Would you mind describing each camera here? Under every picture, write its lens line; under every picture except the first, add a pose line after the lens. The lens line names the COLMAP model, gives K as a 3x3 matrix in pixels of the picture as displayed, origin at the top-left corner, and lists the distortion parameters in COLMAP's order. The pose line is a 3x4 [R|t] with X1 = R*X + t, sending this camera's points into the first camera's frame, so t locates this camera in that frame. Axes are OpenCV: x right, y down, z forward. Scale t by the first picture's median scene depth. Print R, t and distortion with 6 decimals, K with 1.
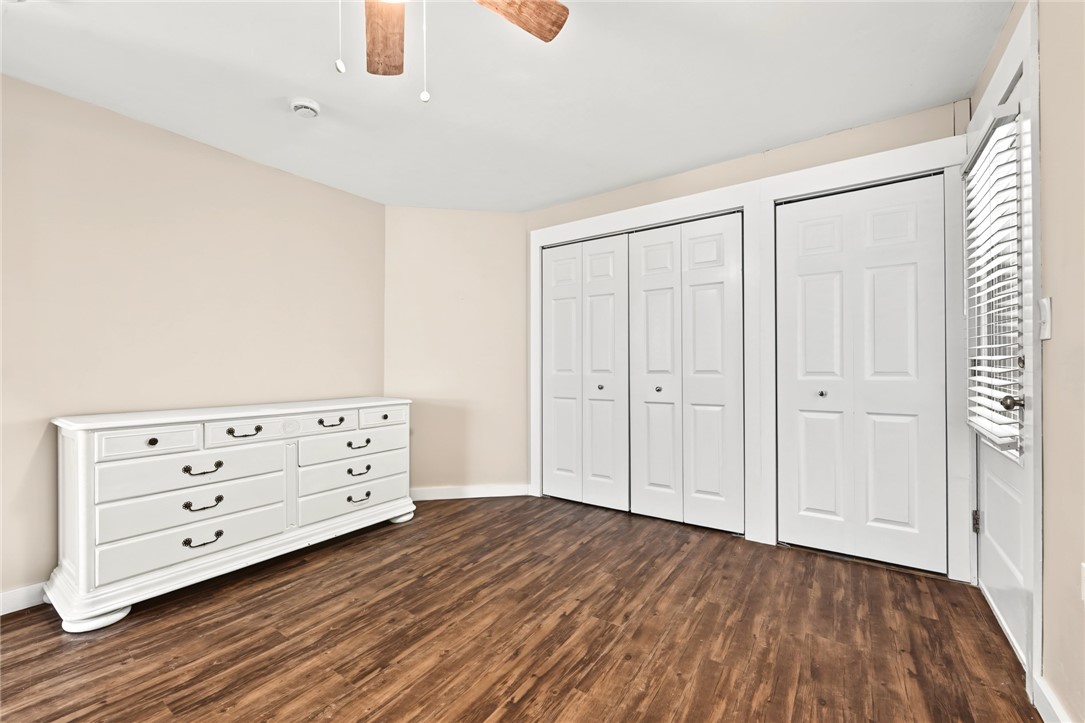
lens RADIAL K [[441.9, 0, 542.5], [0, 441.9, 361.5], [0, 0, 1]] dist [-0.000675, -0.000117]
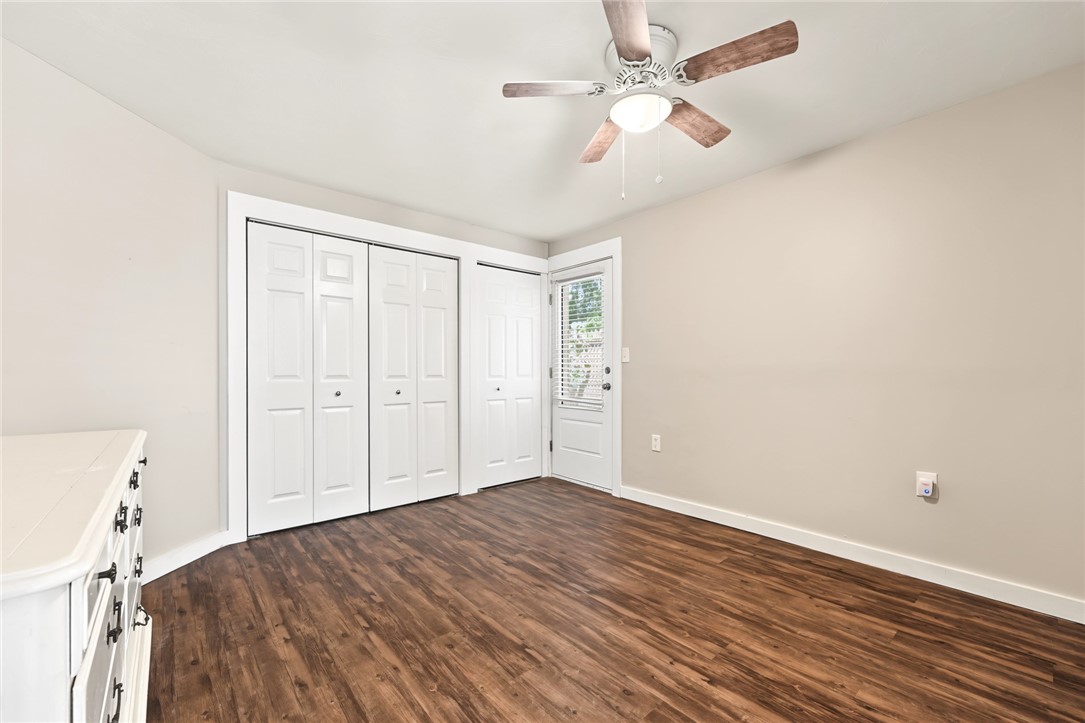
lens RADIAL K [[441.9, 0, 542.5], [0, 441.9, 361.5], [0, 0, 1]] dist [-0.000675, -0.000117]
pose [[0.249596, 0.023122, 0.968074, -0.956543], [-0.008754, 0.999728, -0.021621, 0.008434], [-0.968311, -0.003078, 0.249730, 0.465200]]
